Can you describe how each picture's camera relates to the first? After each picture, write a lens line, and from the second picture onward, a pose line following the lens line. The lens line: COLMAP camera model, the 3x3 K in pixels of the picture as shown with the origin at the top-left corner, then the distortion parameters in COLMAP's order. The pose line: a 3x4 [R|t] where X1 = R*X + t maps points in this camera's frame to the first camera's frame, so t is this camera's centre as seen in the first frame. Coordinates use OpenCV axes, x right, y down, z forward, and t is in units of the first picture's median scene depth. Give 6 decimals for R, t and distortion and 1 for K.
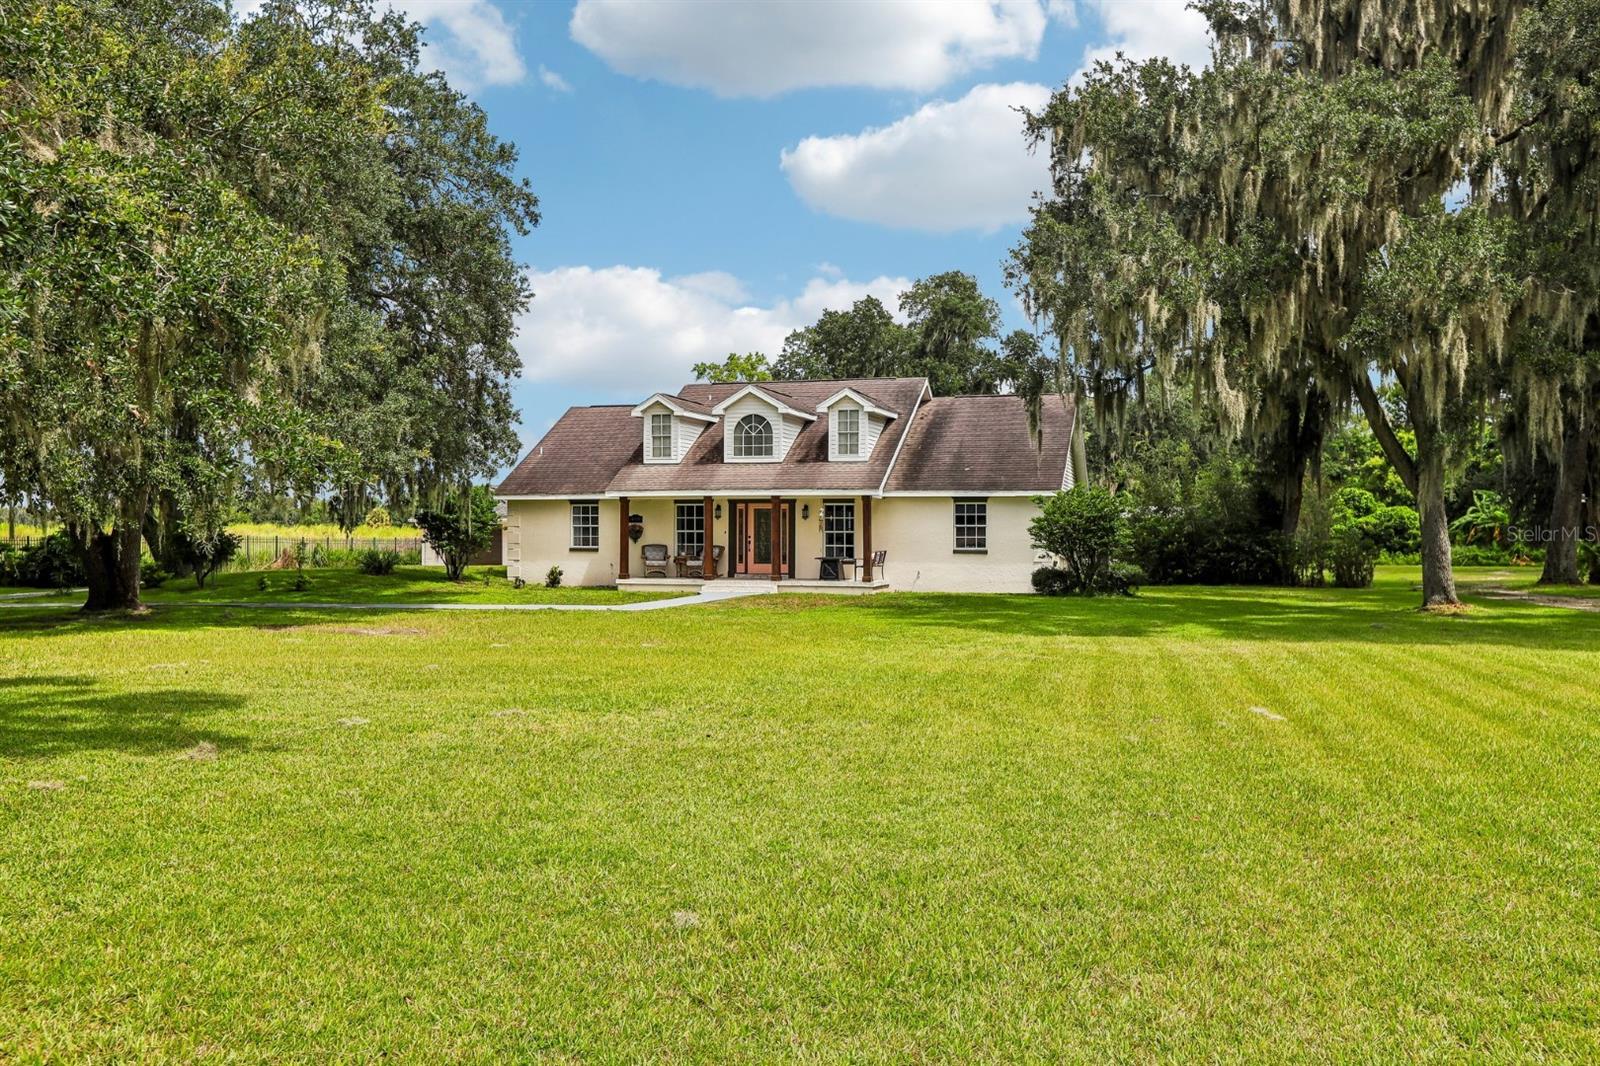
lens RADIAL K [[1509.6, 0, 800.0], [0, 1509.6, 533.0], [0, 0, 1]] dist [0.051669, 0.009341]
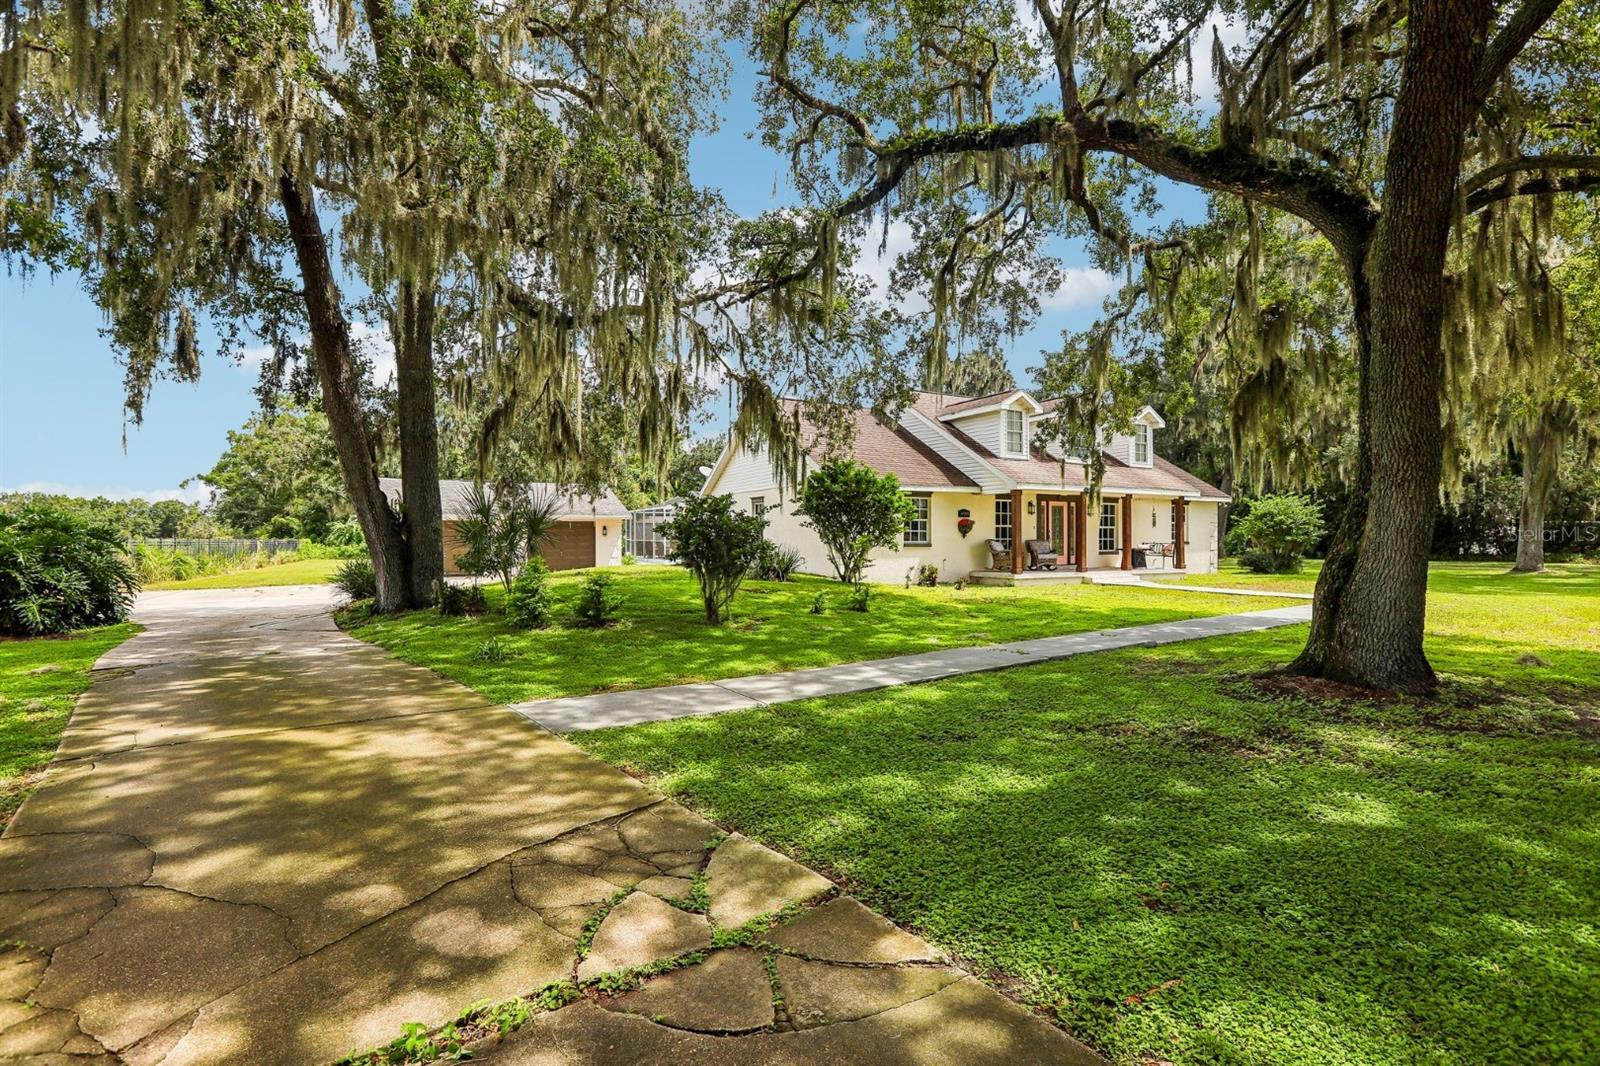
lens RADIAL K [[761.9, 0, 797.5], [0, 761.9, 536.3], [0, 0, 1]] dist [-0.044839, 0.011582]
pose [[0.714244, -0.003906, 0.699886, -0.557603], [0.000370, 0.999986, 0.005203, 0.003188], [-0.699897, -0.003457, 0.714236, 0.740775]]
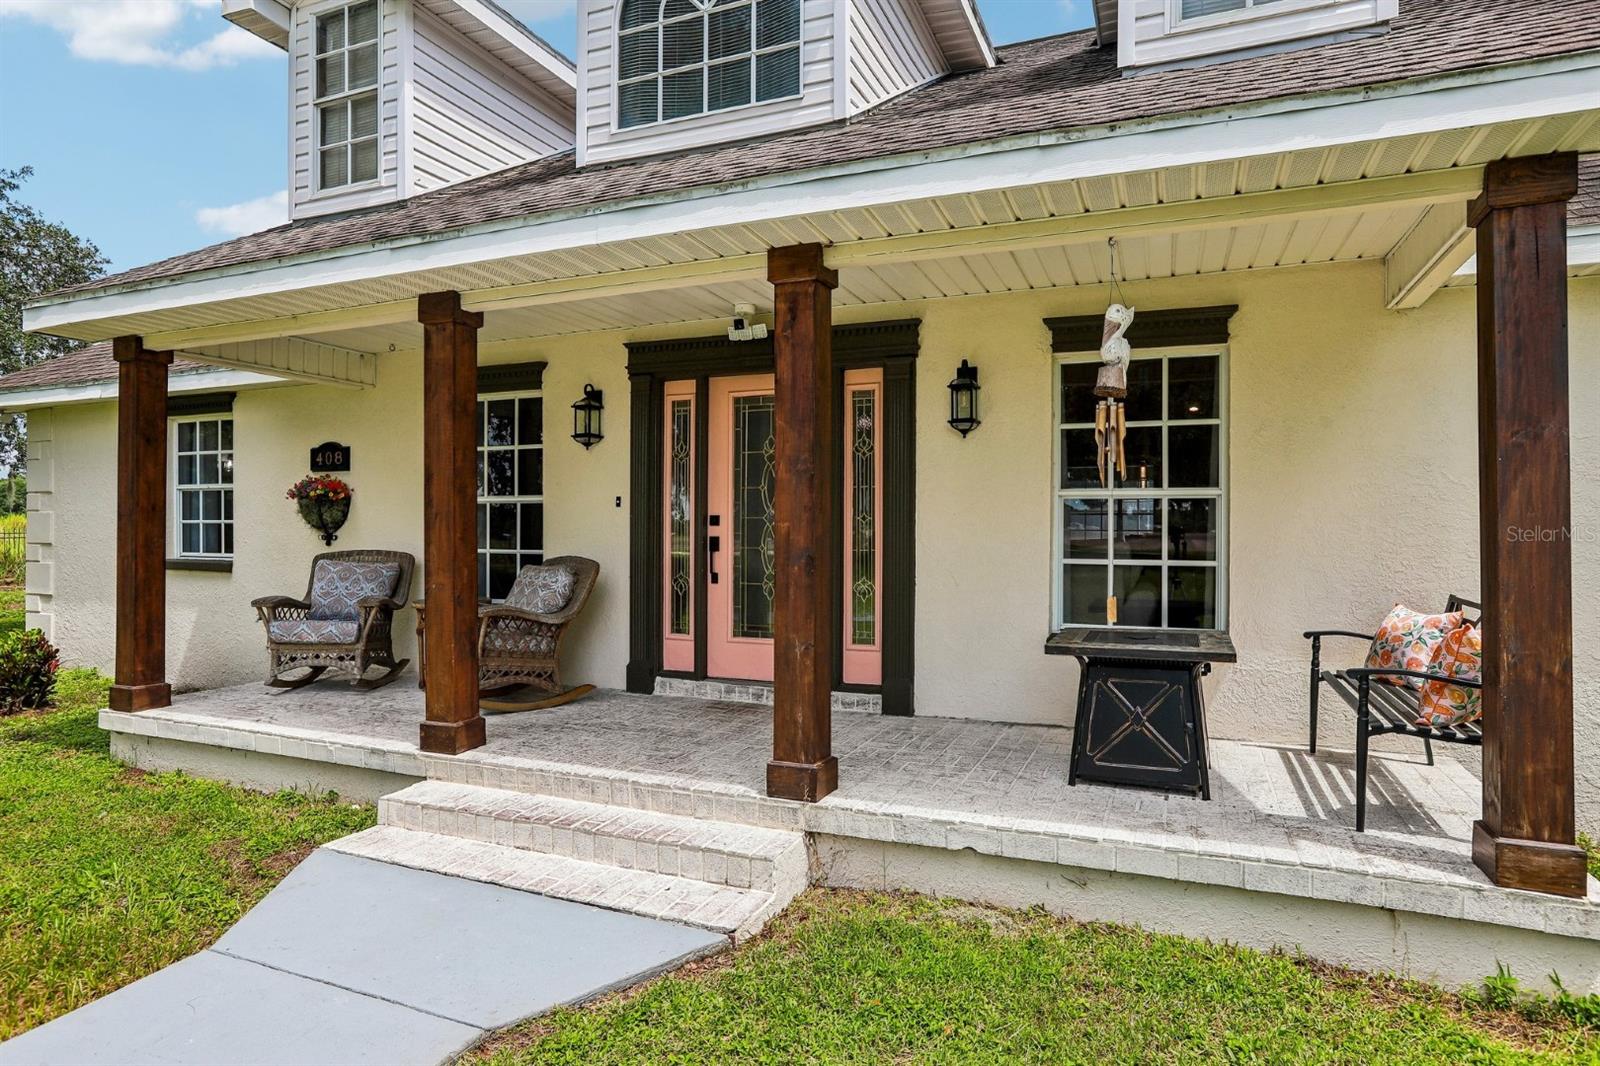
lens RADIAL K [[900.0, 0, 799.1], [0, 900.0, 534.4], [0, 0, 1]] dist [-0.031561, 0.022179]
pose [[0.995125, 0.000589, -0.098615, -0.006684], [0.000174, 0.999970, 0.007725, 0.003688], [0.098617, -0.007704, 0.995096, 0.871411]]
